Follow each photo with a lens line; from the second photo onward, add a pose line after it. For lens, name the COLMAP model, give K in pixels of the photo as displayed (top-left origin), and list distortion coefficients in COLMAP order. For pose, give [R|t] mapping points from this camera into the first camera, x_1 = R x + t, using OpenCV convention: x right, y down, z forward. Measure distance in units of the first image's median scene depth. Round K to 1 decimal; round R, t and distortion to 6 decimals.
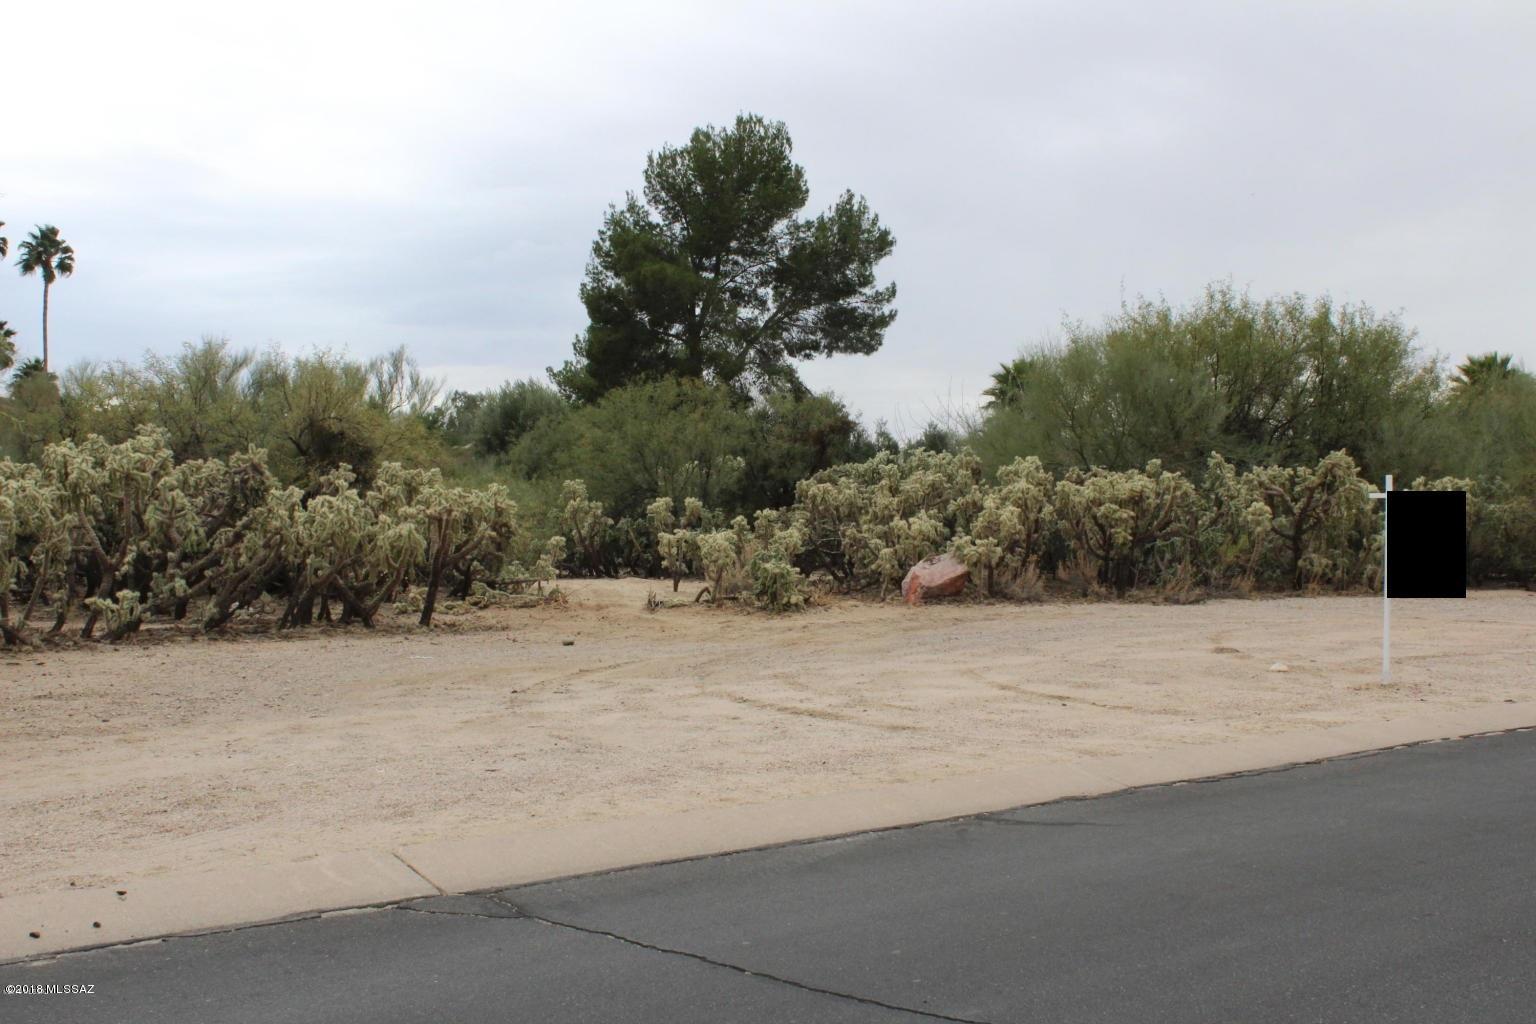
lens RADIAL K [[1907.0, 0, 768.0], [0, 1907.0, 512.0], [0, 0, 1]] dist [-0.106834, 0.180162]
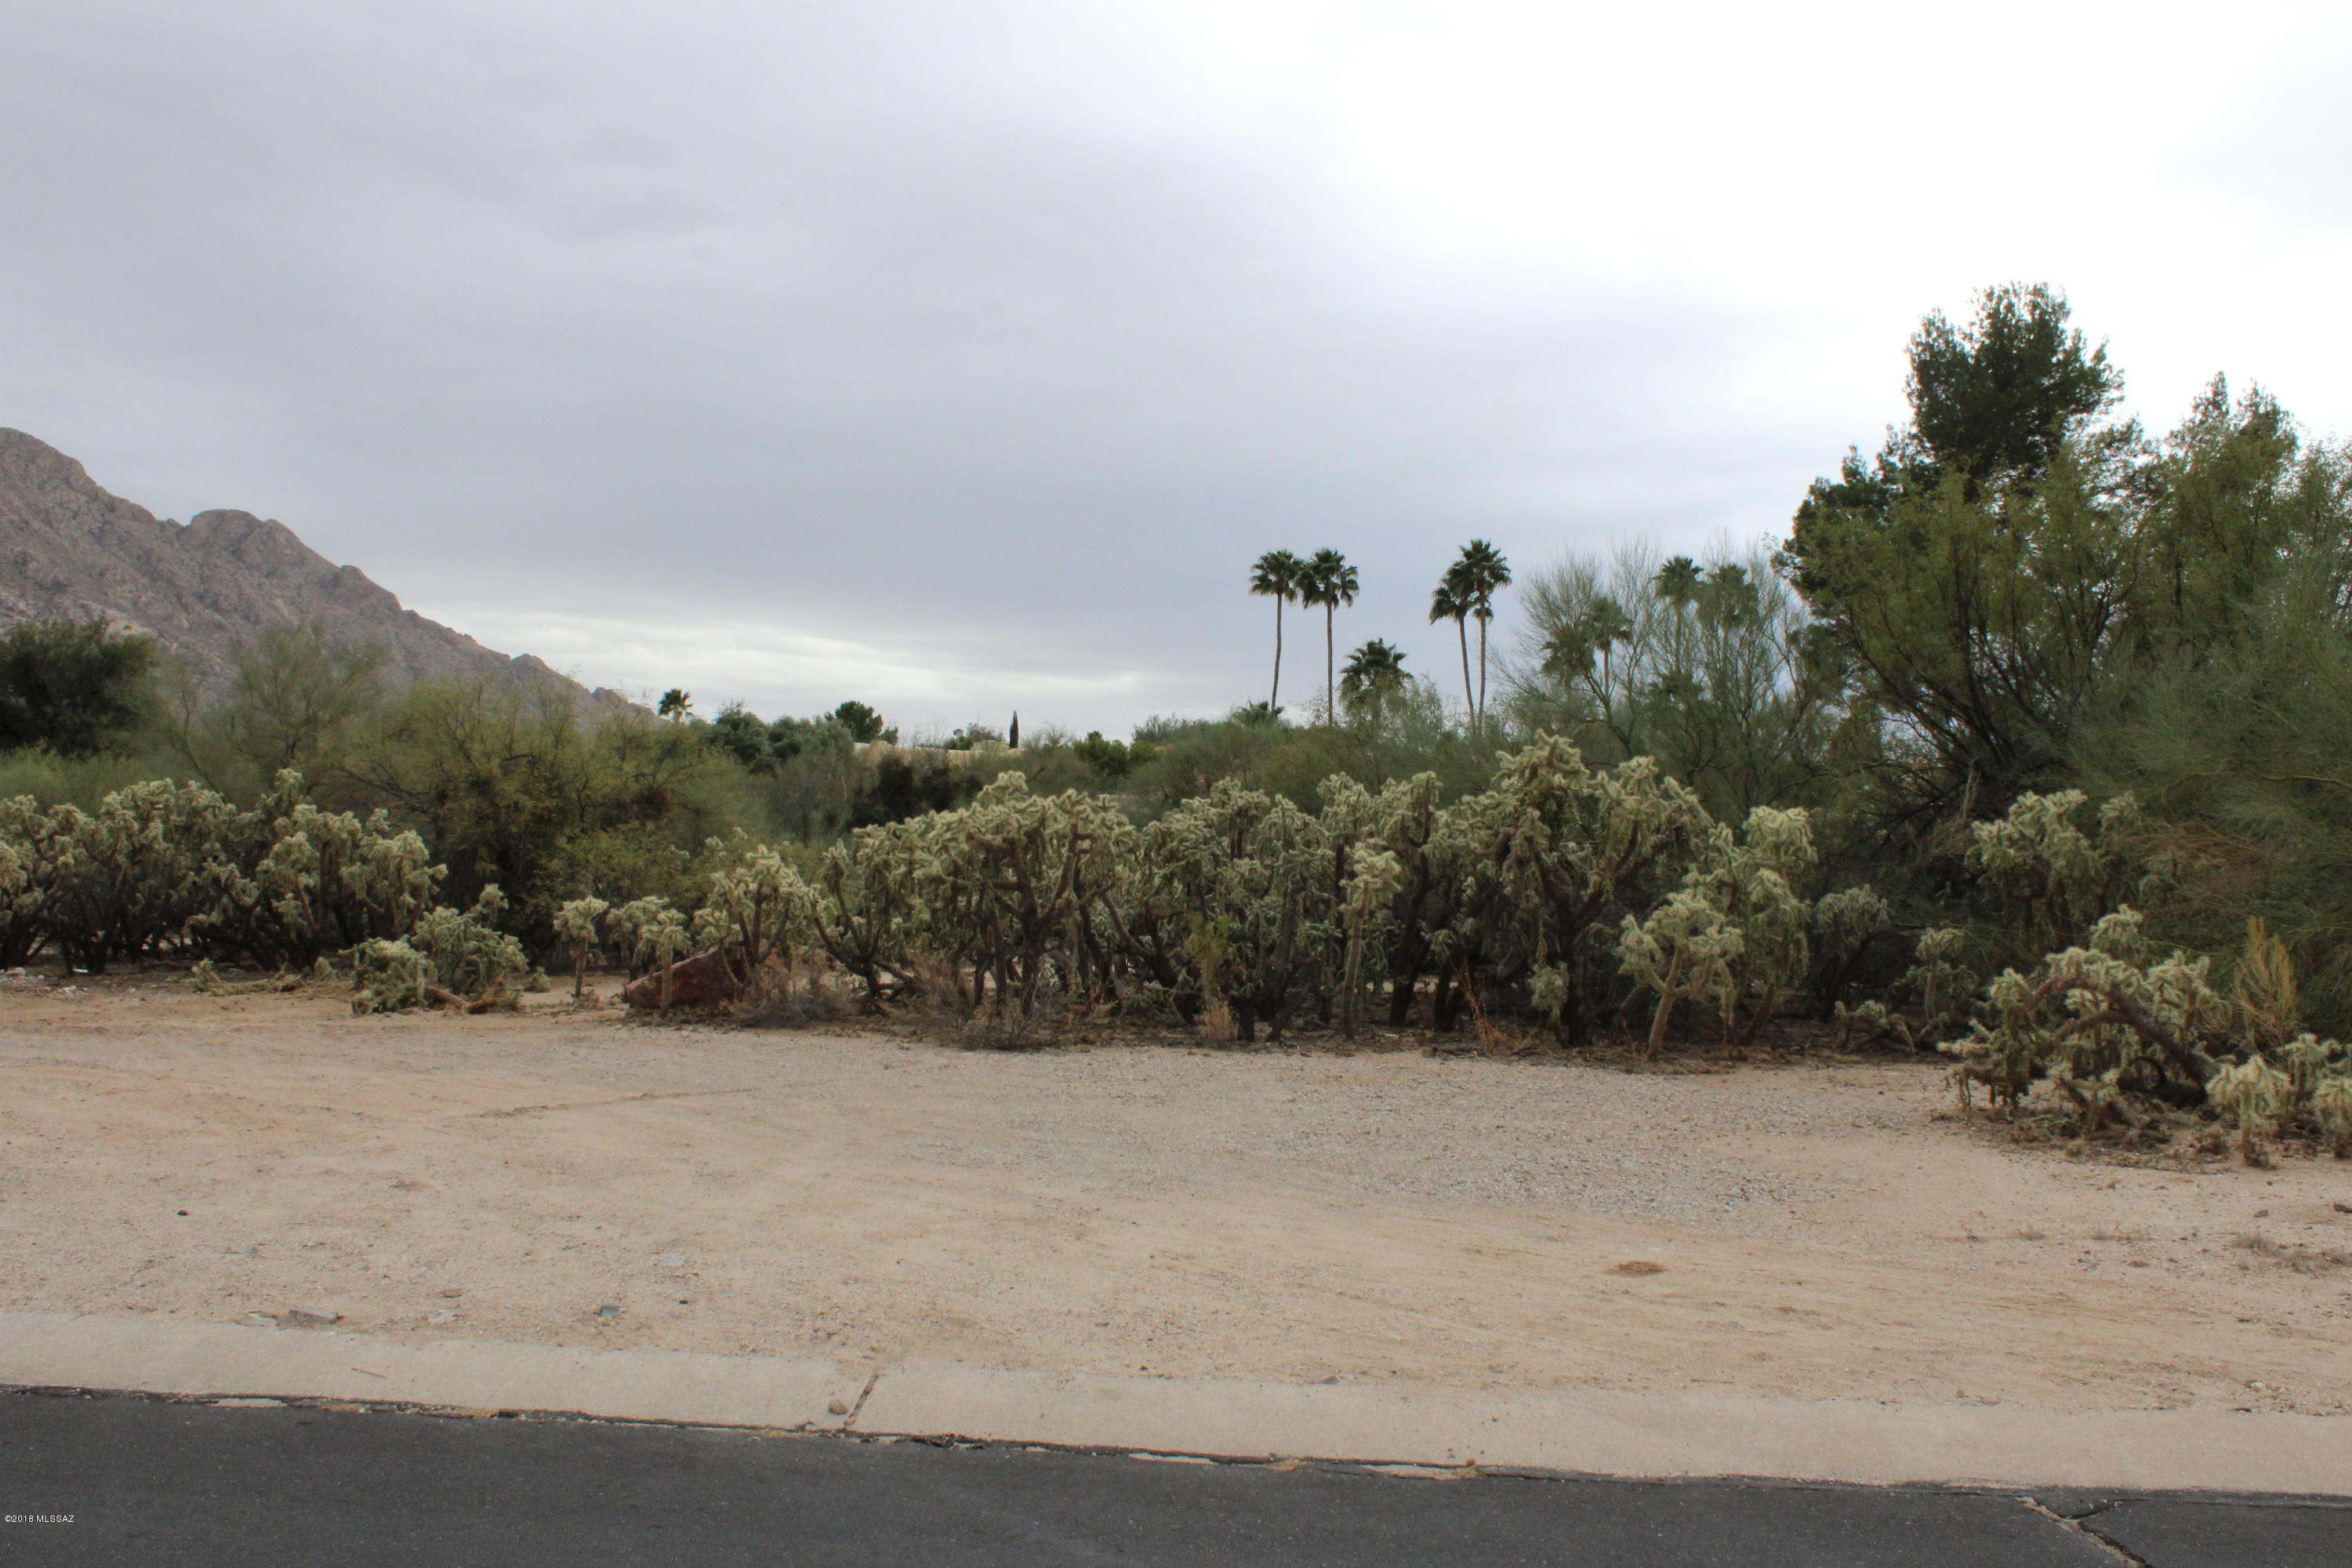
lens RADIAL K [[2159.6, 0, 1185.2], [0, 2159.6, 734.4], [0, 0, 1]] dist [-0.140145, 0.130578]
pose [[0.670252, -0.043753, -0.740843, 0.587158], [-0.014345, 0.997310, -0.071877, 0.002630], [0.741995, 0.058803, 0.667822, 0.553017]]
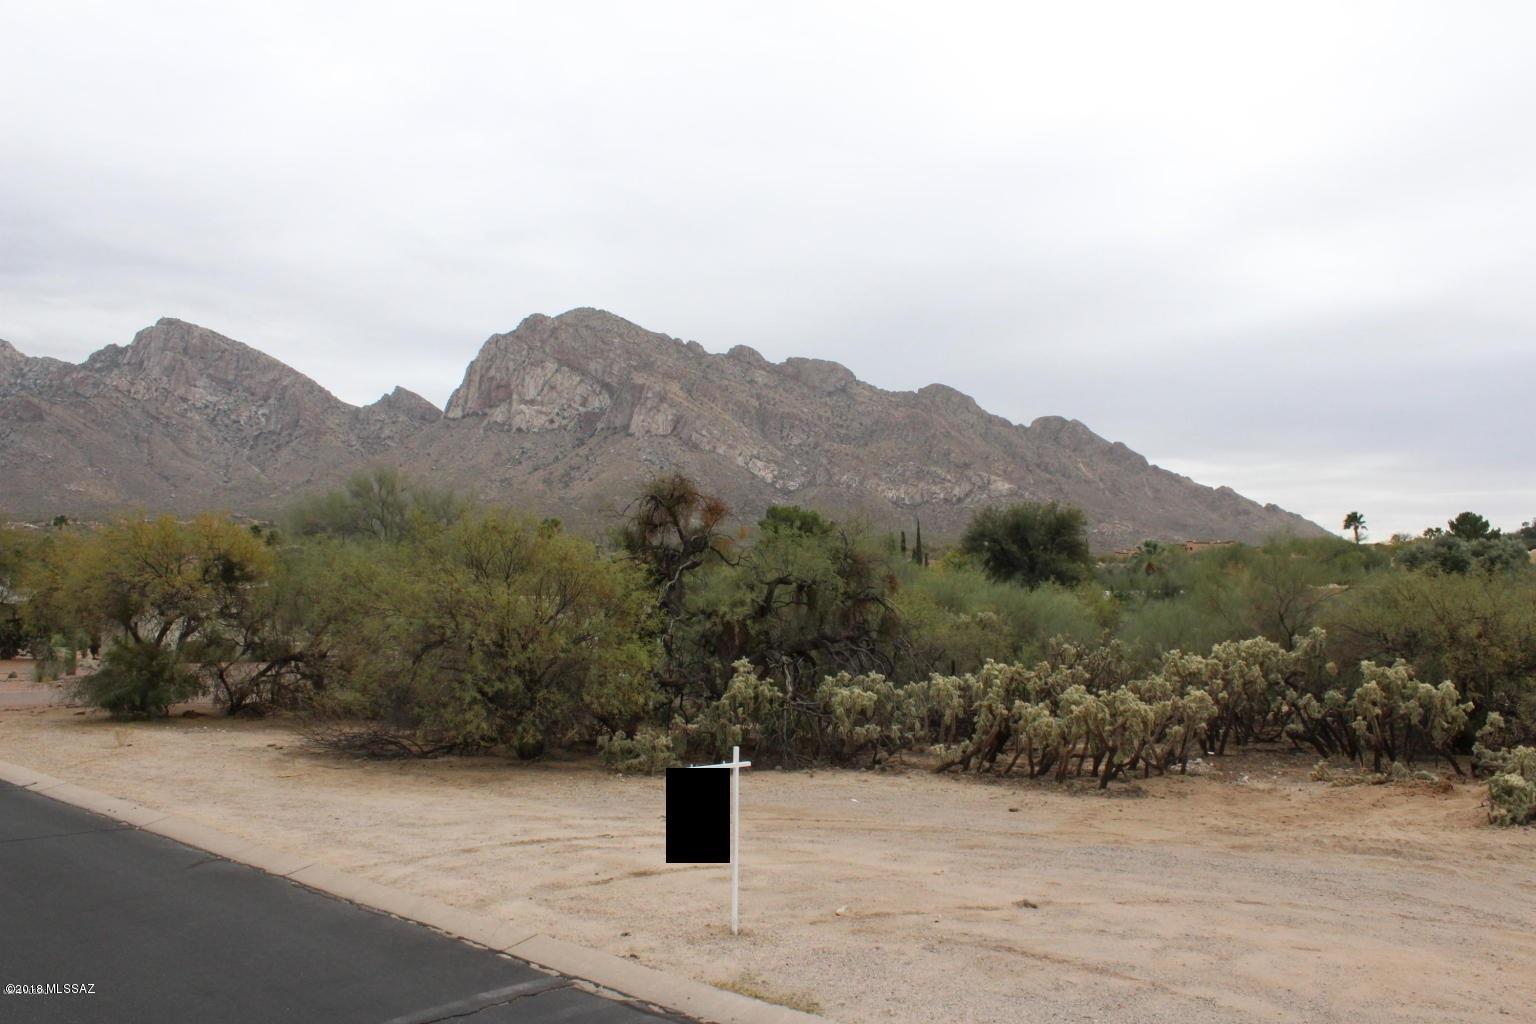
lens RADIAL K [[1270.3, 0, 772.0], [0, 1270.3, 525.2], [0, 0, 1]] dist [-0.169940, 0.150260]
pose [[0.088105, -0.068450, -0.993757, 0.495101], [-0.012017, 0.997491, -0.069772, -0.045333], [0.996039, 0.018090, 0.087061, 0.426302]]
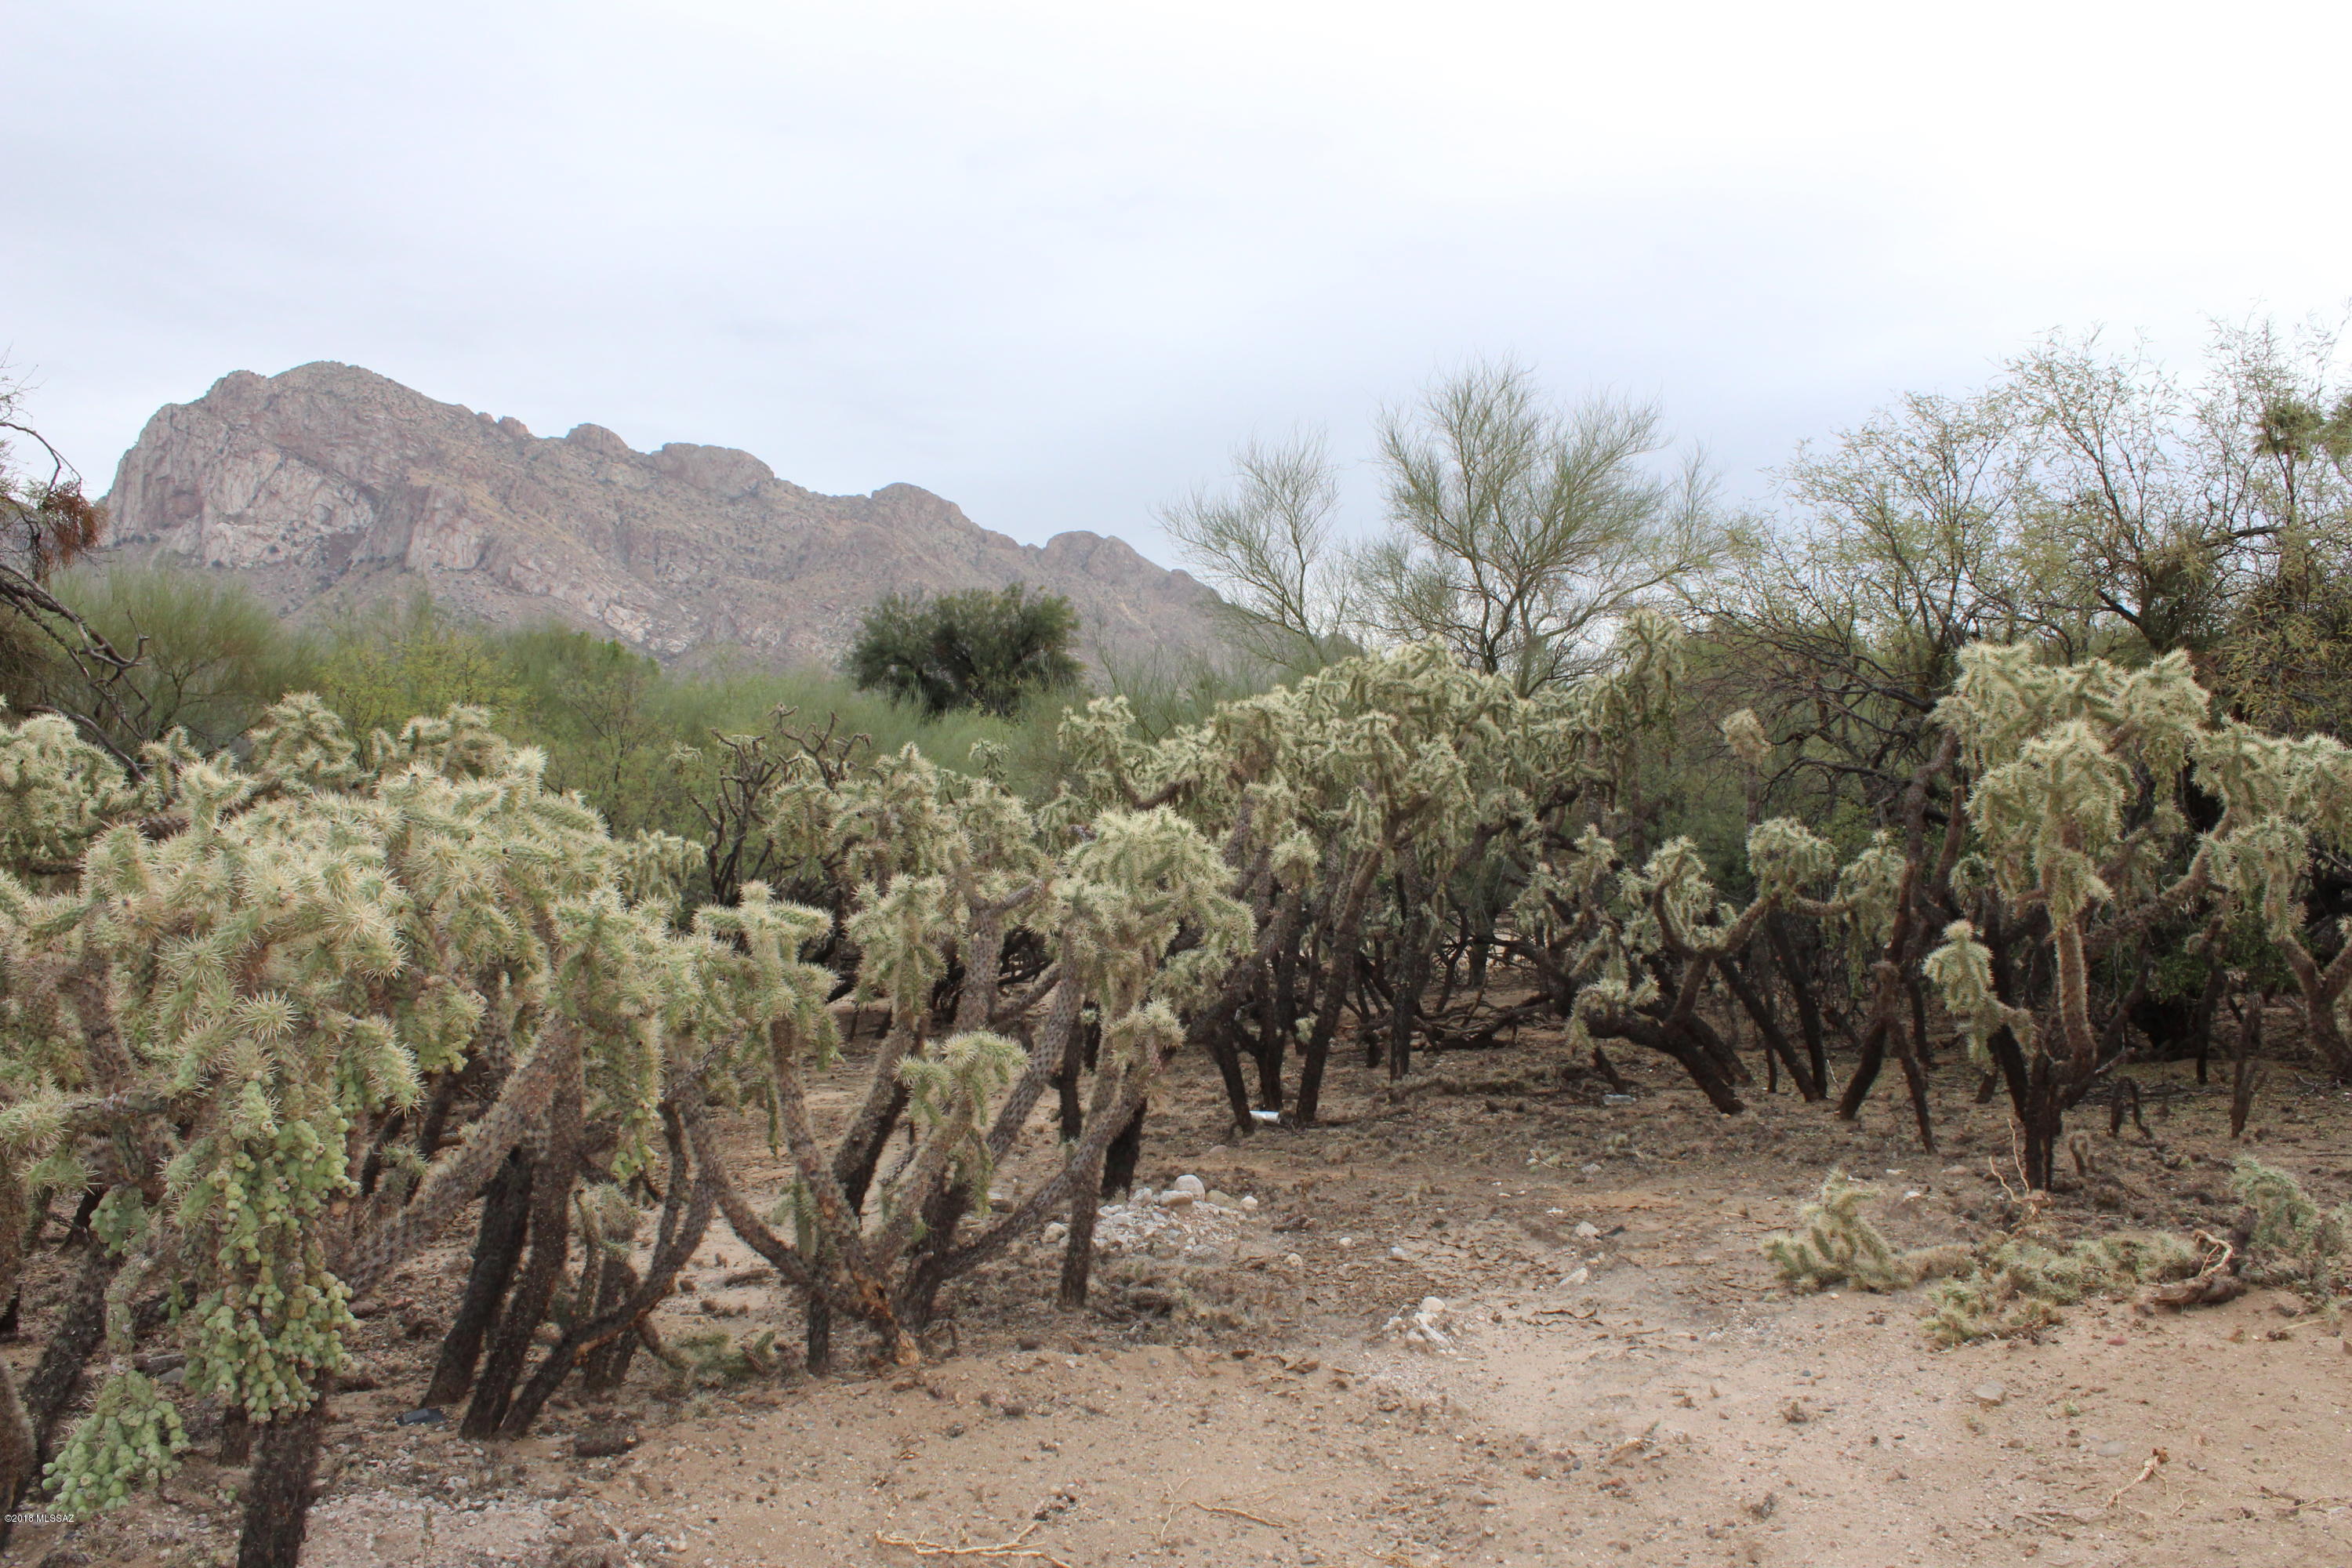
lens RADIAL K [[1933.0, 0, 1186.8], [0, 1933.0, 819.1], [0, 0, 1]] dist [-0.180214, 0.149531]
pose [[0.349151, -0.018864, -0.936877, 0.000956], [0.031995, 0.999454, -0.008200, -0.002954], [0.936520, -0.027112, 0.349564, 0.661357]]
